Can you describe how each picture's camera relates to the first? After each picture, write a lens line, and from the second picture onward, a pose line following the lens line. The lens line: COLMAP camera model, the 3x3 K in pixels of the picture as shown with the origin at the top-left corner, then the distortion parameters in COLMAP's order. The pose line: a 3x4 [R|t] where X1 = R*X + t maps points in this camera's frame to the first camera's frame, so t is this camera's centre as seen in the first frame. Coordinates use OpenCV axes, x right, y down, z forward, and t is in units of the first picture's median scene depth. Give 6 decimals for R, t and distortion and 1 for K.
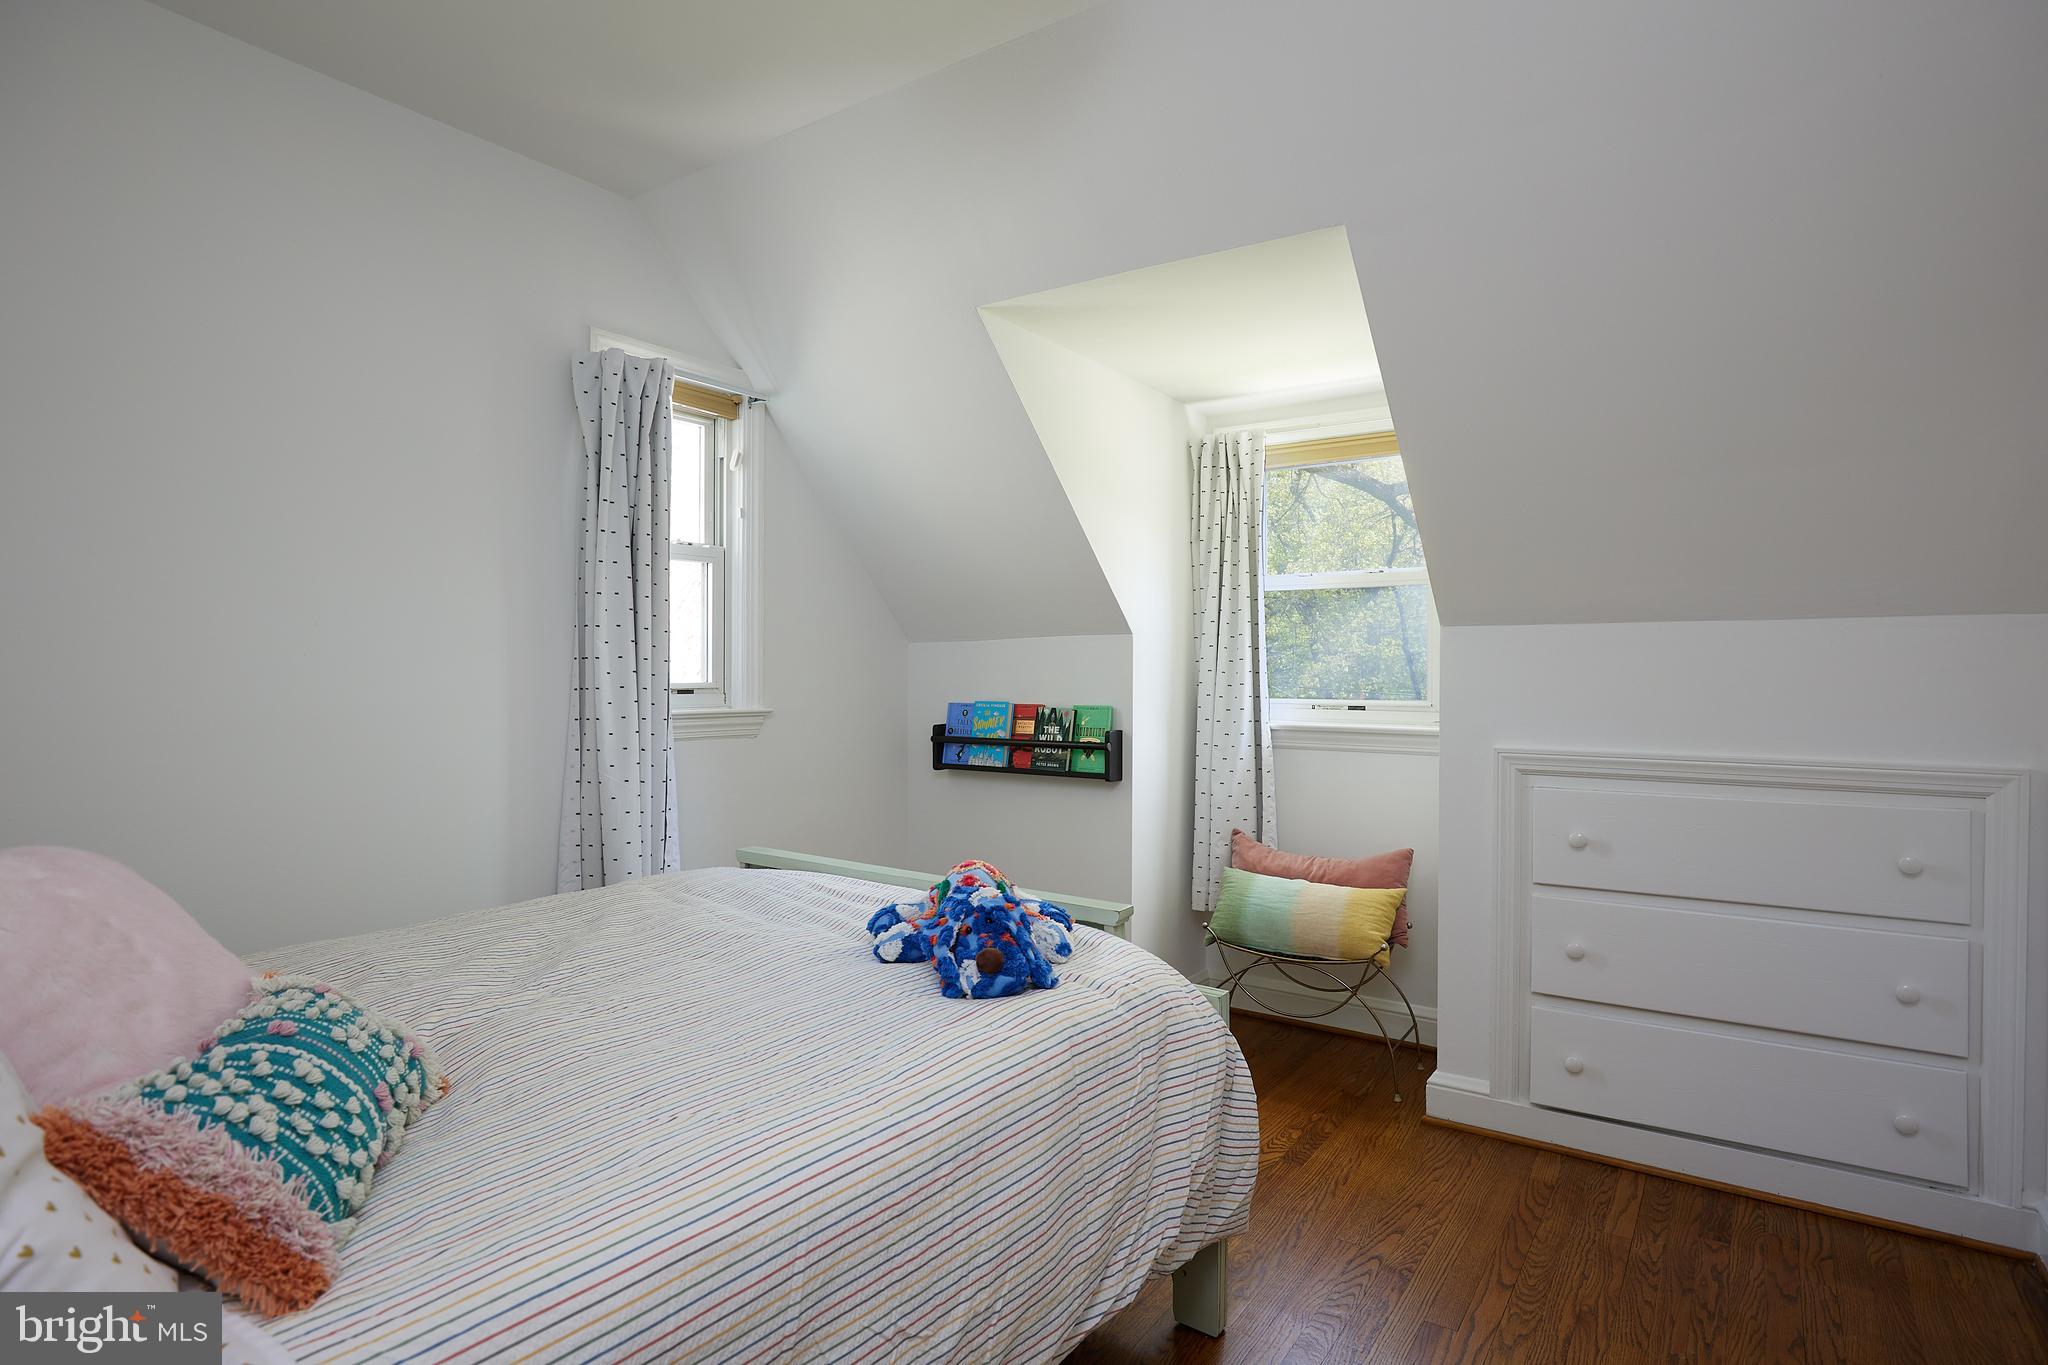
lens RADIAL K [[1042.0, 0, 1032.2], [0, 1042.0, 679.0], [0, 0, 1]] dist [-0.021208, 0.001475]
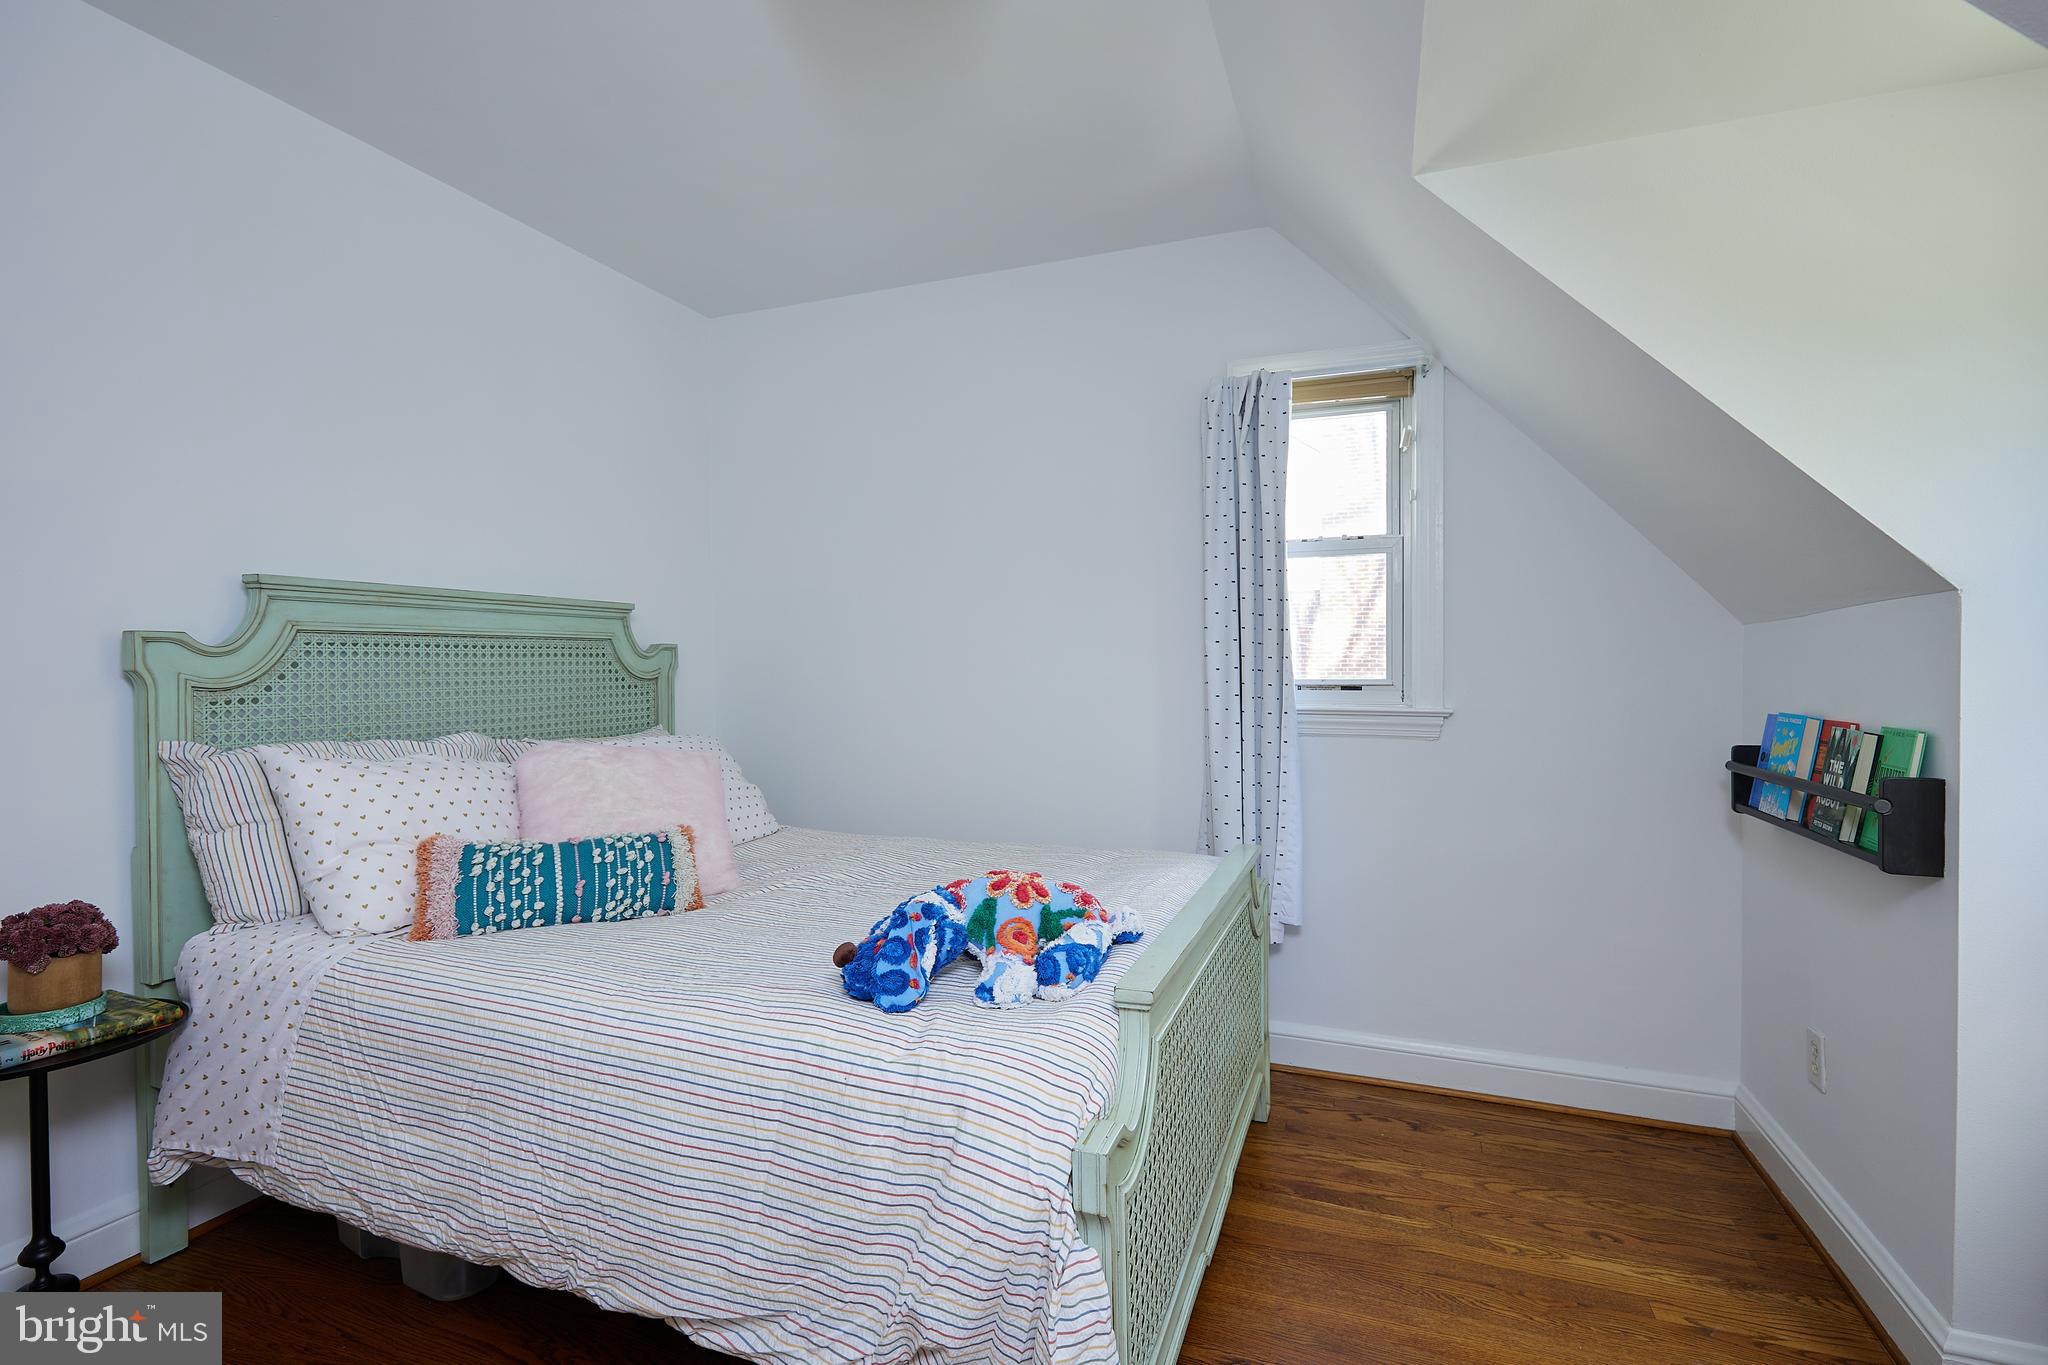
lens RADIAL K [[927.3, 0, 1032.1], [0, 927.3, 675.9], [0, 0, 1]] dist [0.000883, 0.000177]
pose [[0.249356, 0.004636, -0.968401, 0.437235], [-0.004901, 0.999982, 0.003525, -0.000954], [0.968400, 0.003867, 0.249374, 0.478673]]
